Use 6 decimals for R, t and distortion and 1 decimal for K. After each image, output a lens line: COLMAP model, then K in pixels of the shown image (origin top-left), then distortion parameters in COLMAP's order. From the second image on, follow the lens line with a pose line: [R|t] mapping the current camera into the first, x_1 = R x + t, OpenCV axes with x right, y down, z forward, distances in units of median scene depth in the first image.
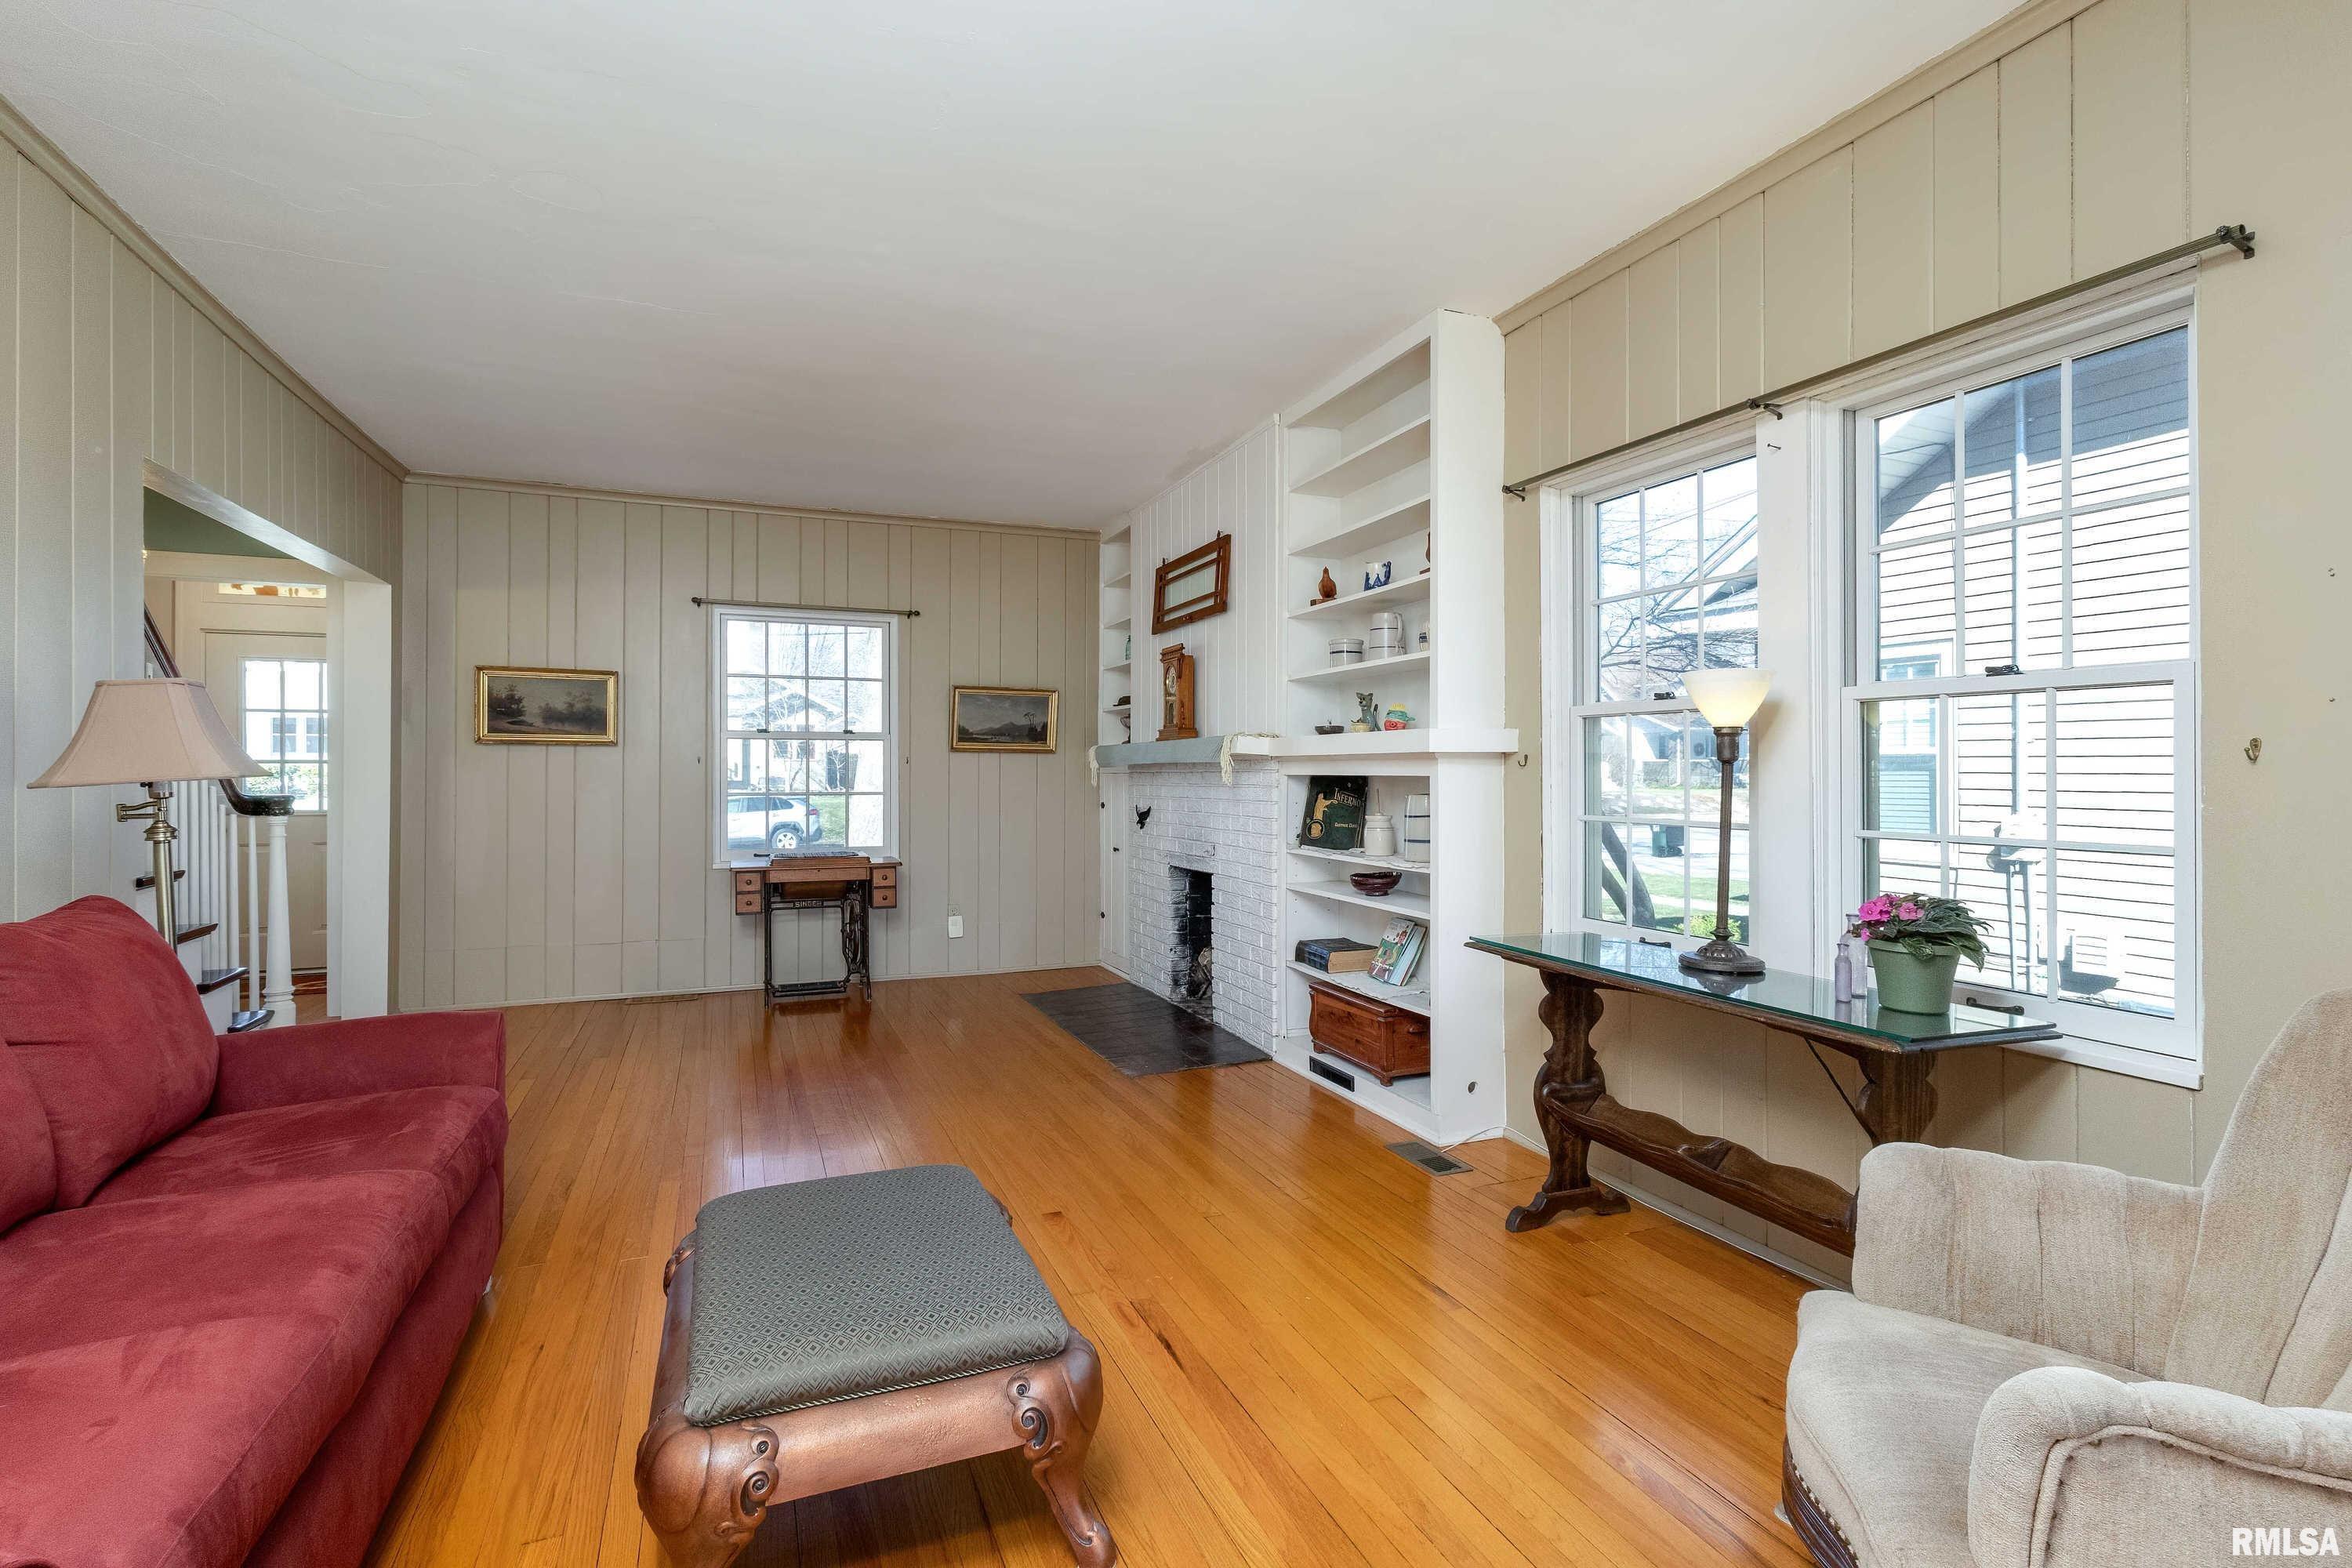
lens RADIAL K [[1102.3, 0, 1163.4], [0, 1102.3, 766.7], [0, 0, 1]] dist [-0.001478, -0.001434]
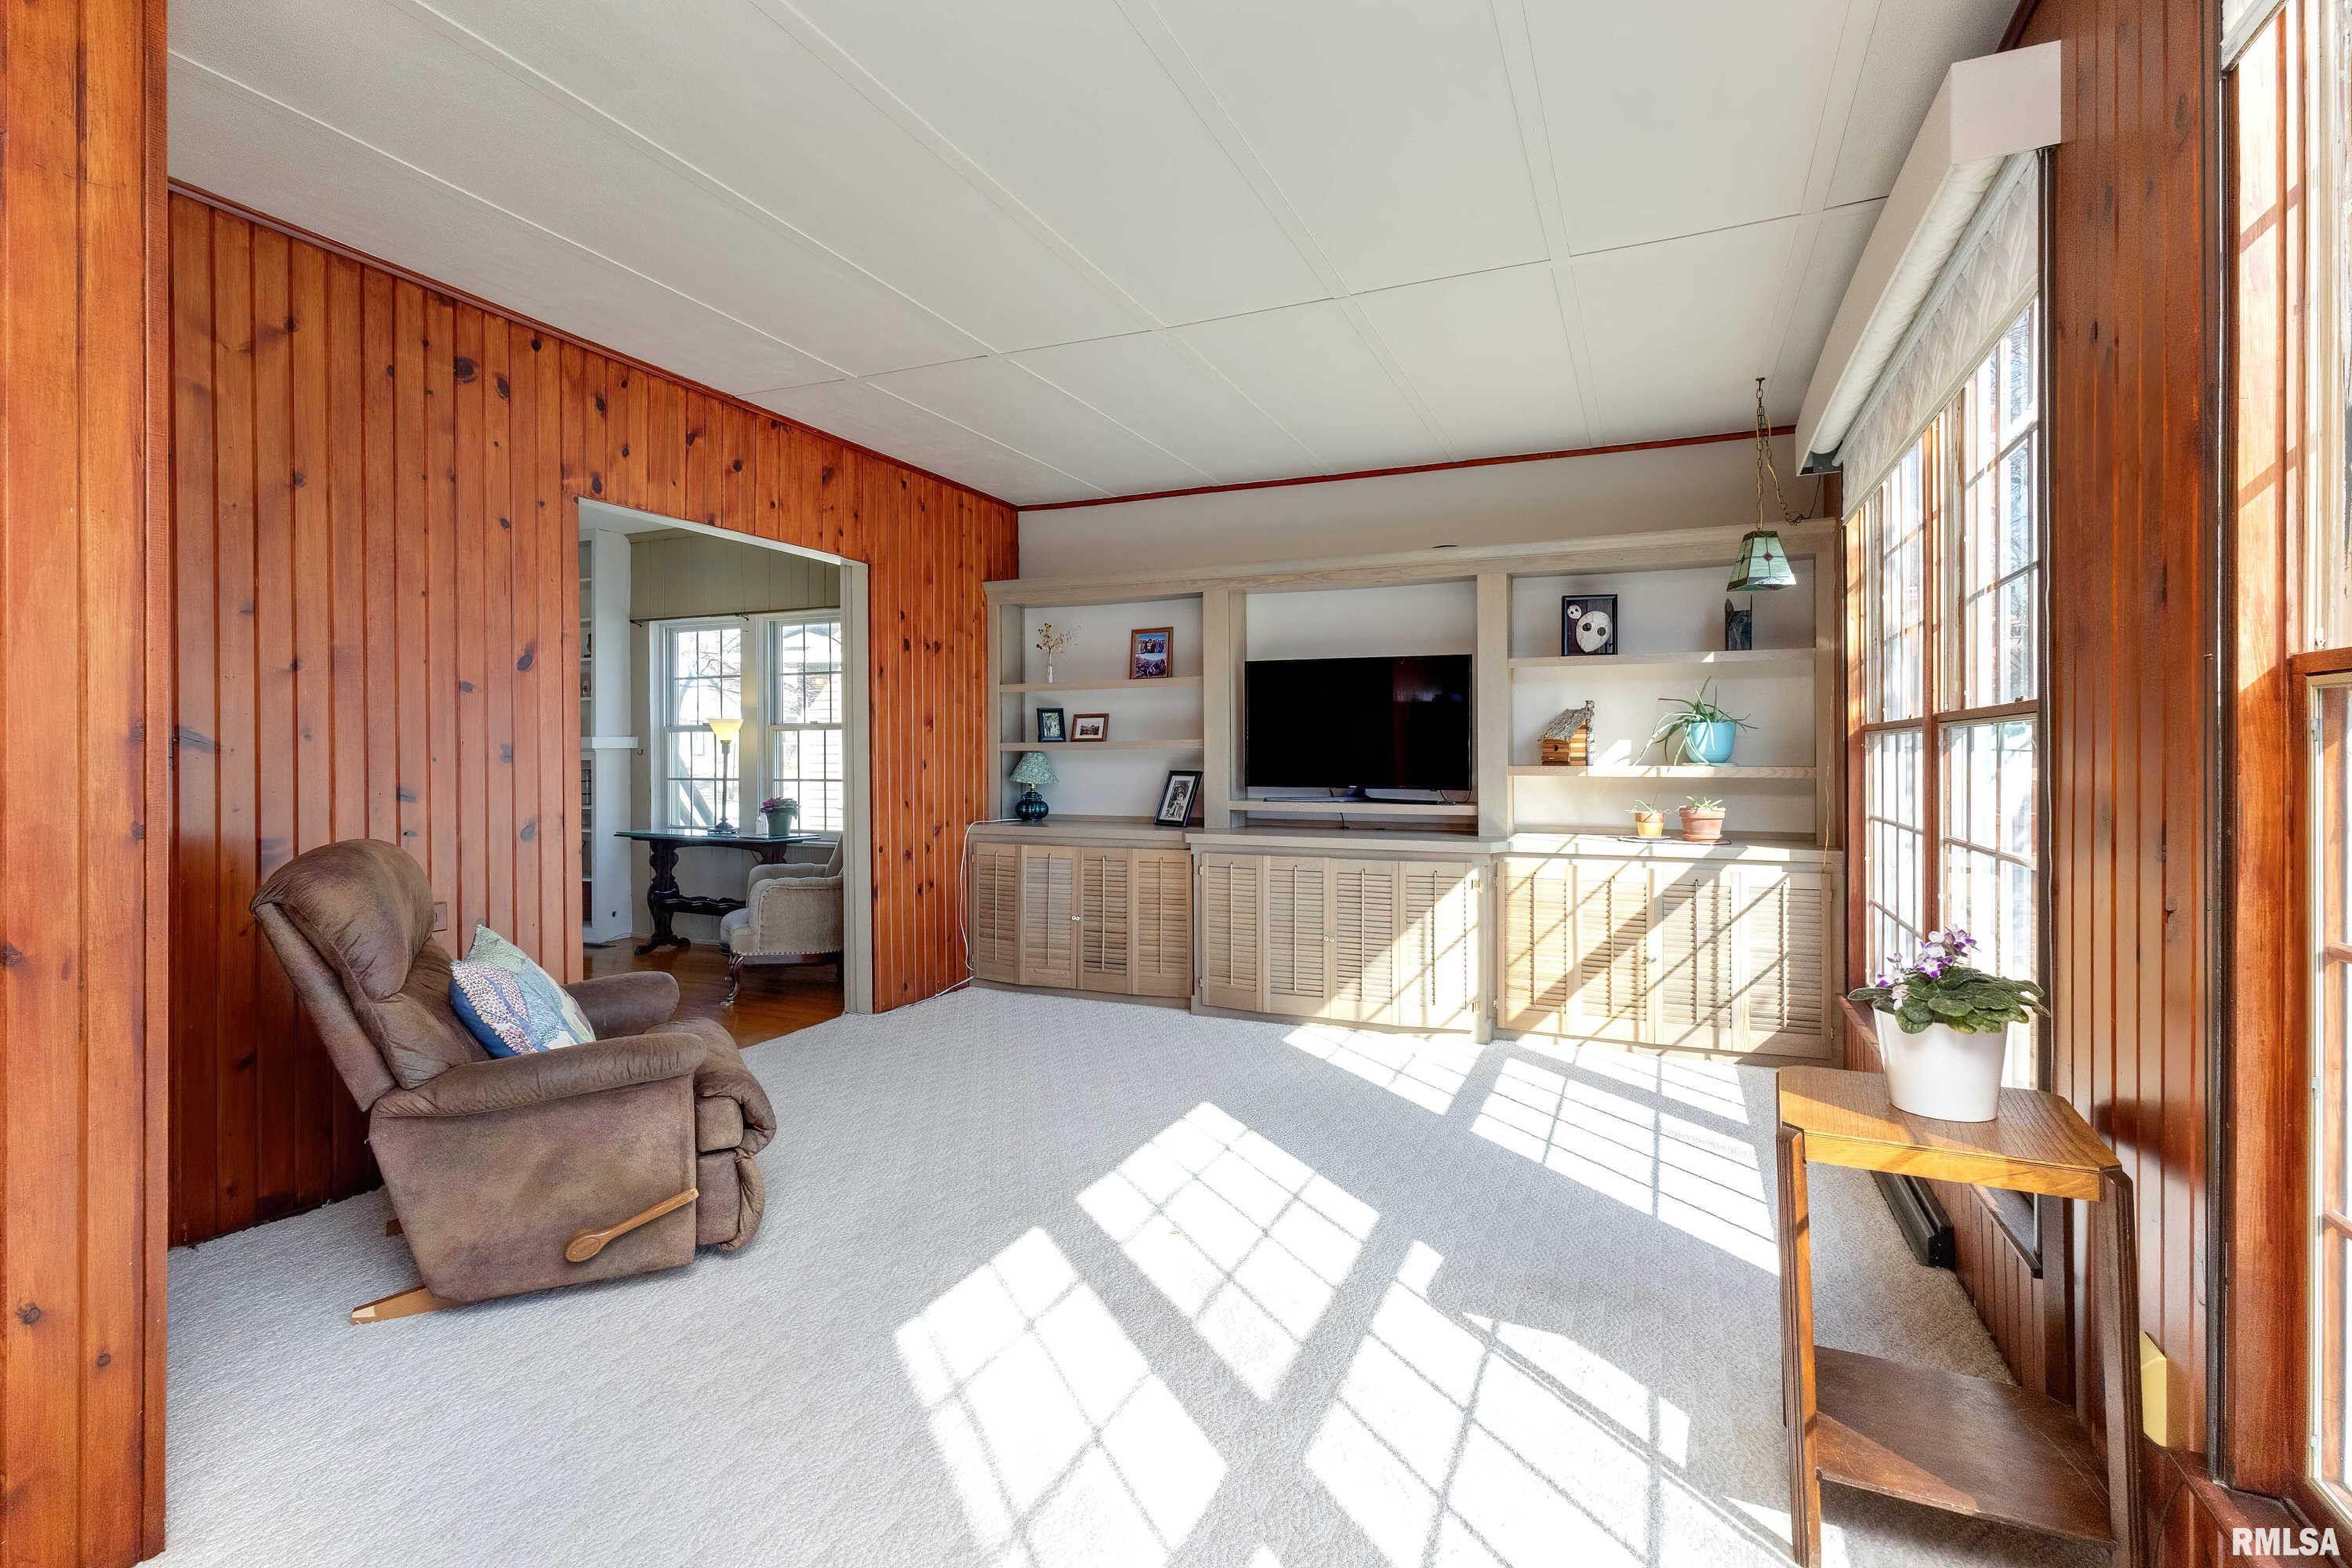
lens RADIAL K [[1102.3, 0, 1158.5], [0, 1102.3, 747.3], [0, 0, 1]] dist [-0.001478, -0.001434]
pose [[0.725196, -0.000063, 0.688542, -0.244648], [0.001634, 0.999997, -0.001629, -0.007448], [-0.688540, 0.002307, 0.725194, -0.726601]]
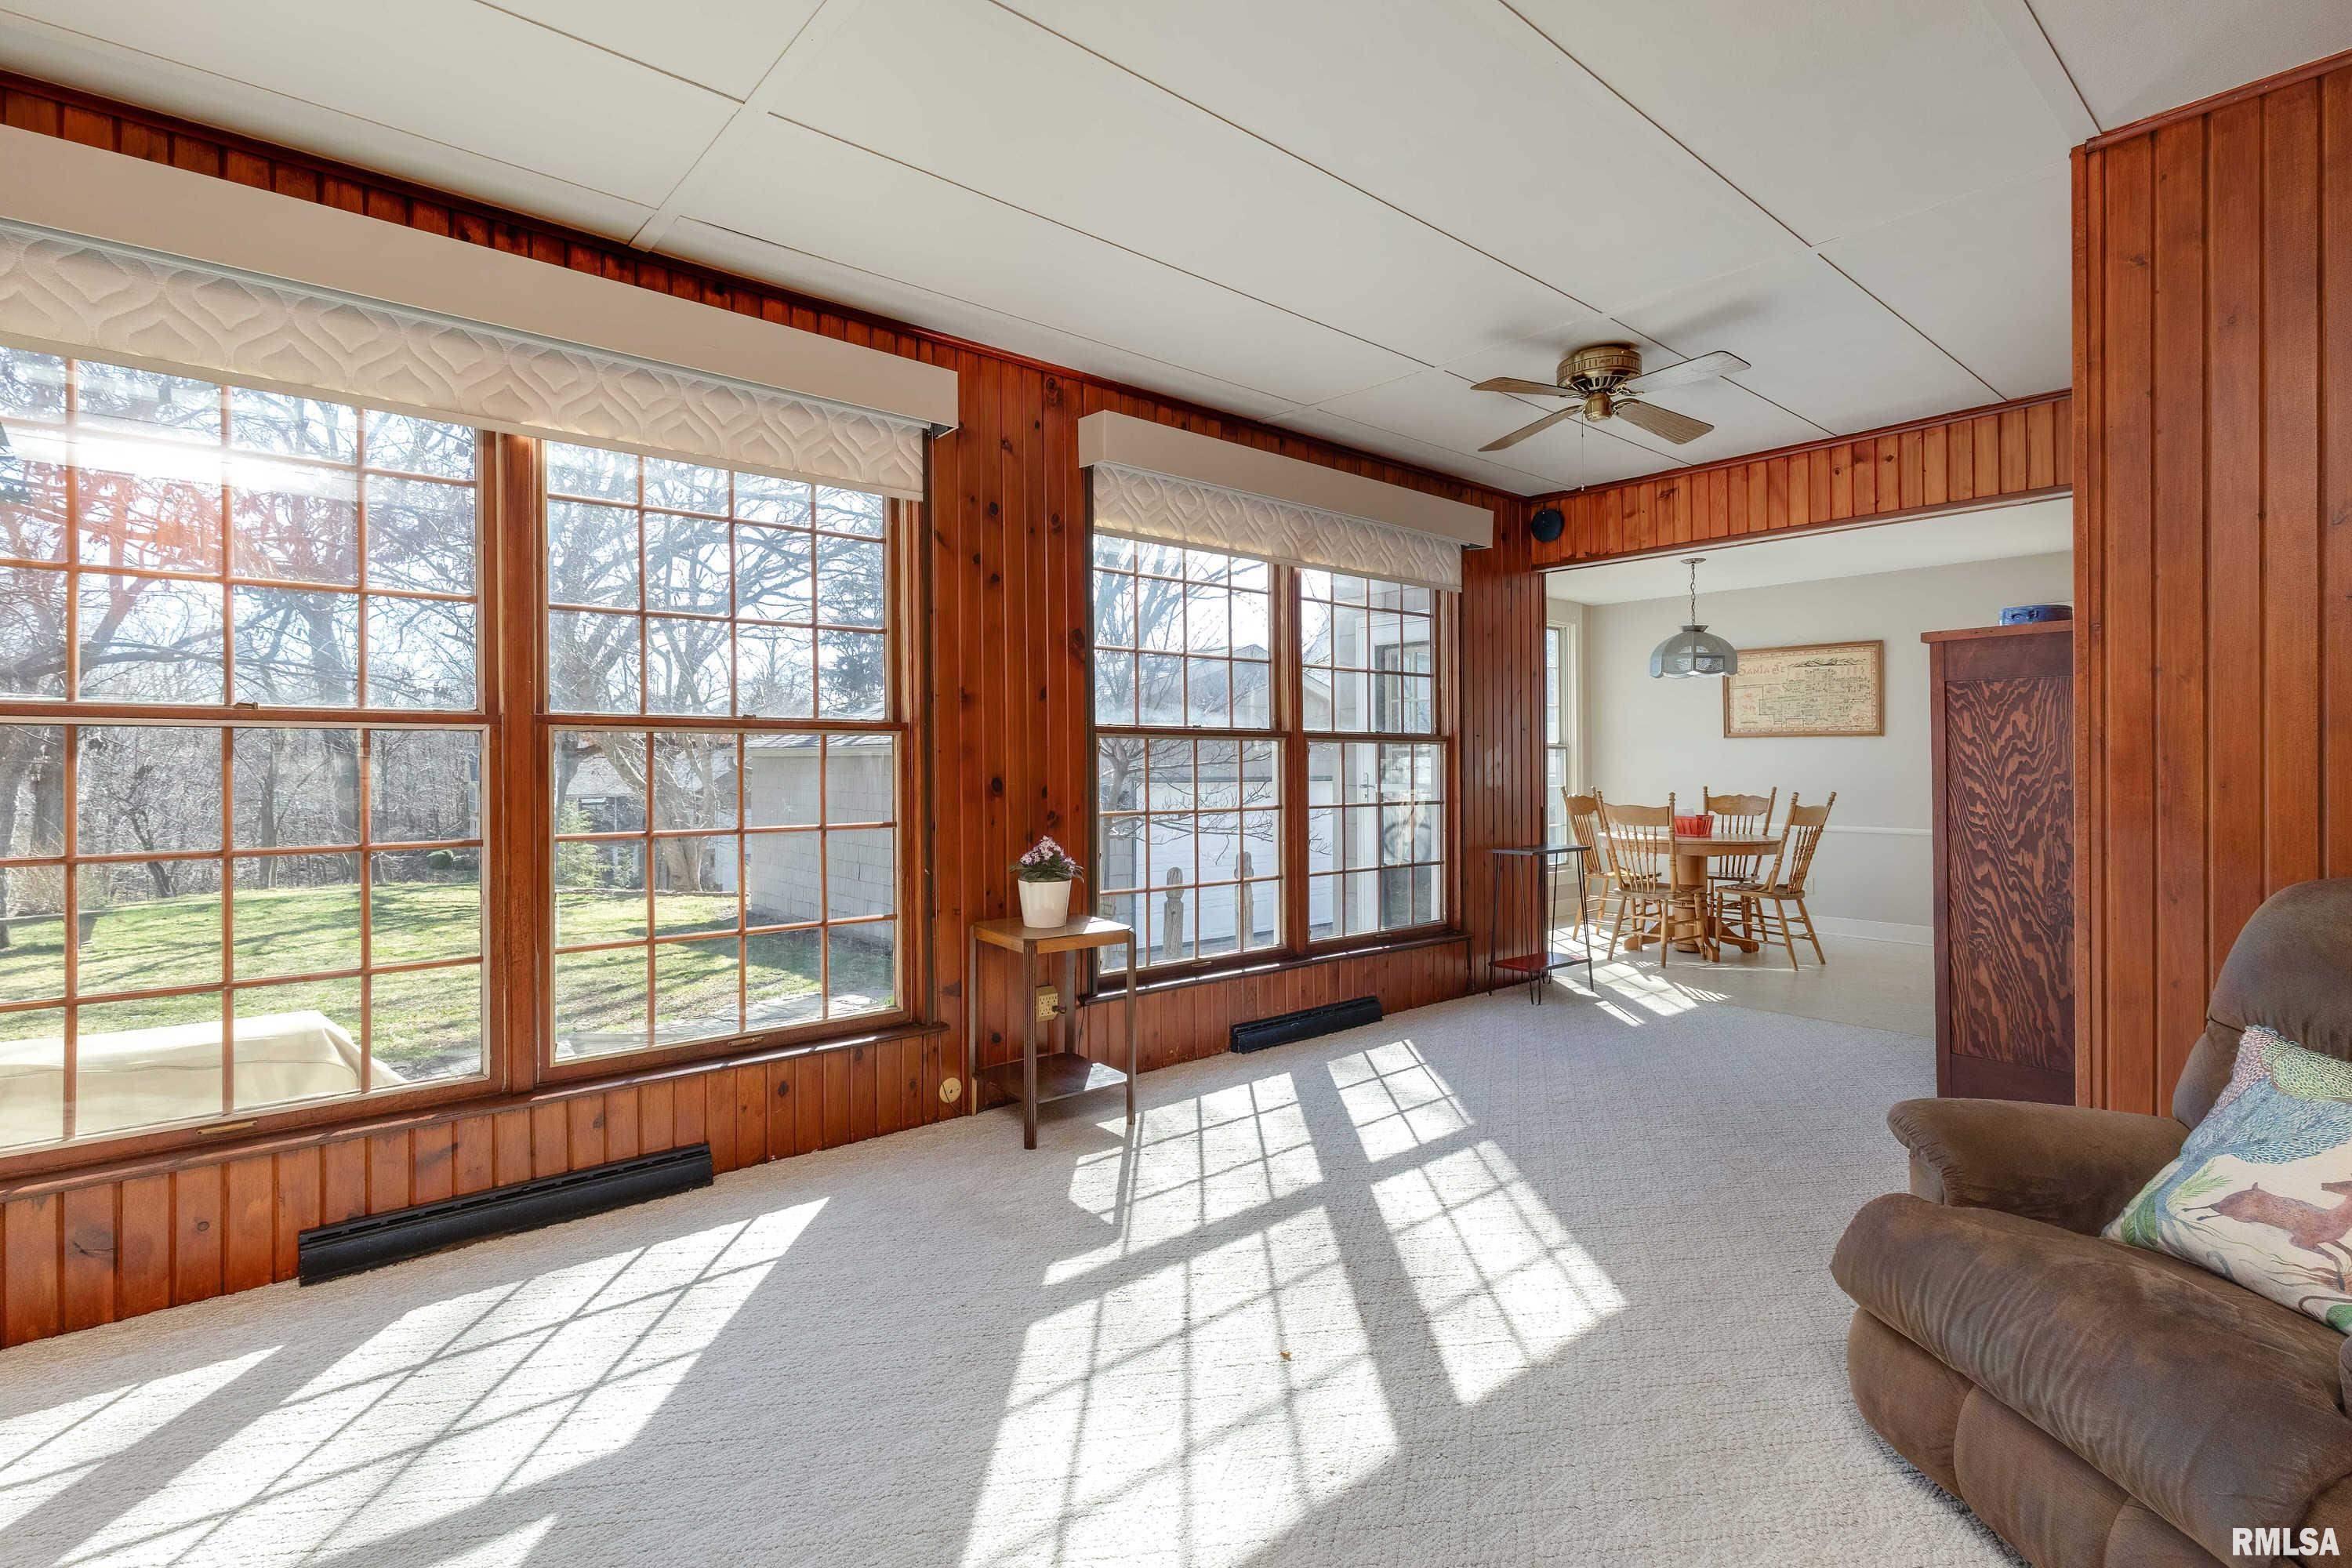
lens RADIAL K [[1102.3, 0, 1159.2], [0, 1102.3, 775.5], [0, 0, 1]] dist [-0.001478, -0.001434]
pose [[-0.947678, 0.001587, -0.319224, 0.250898], [-0.001898, 0.999942, 0.010604, -0.000874], [0.319223, 0.010654, -0.947620, -0.046931]]
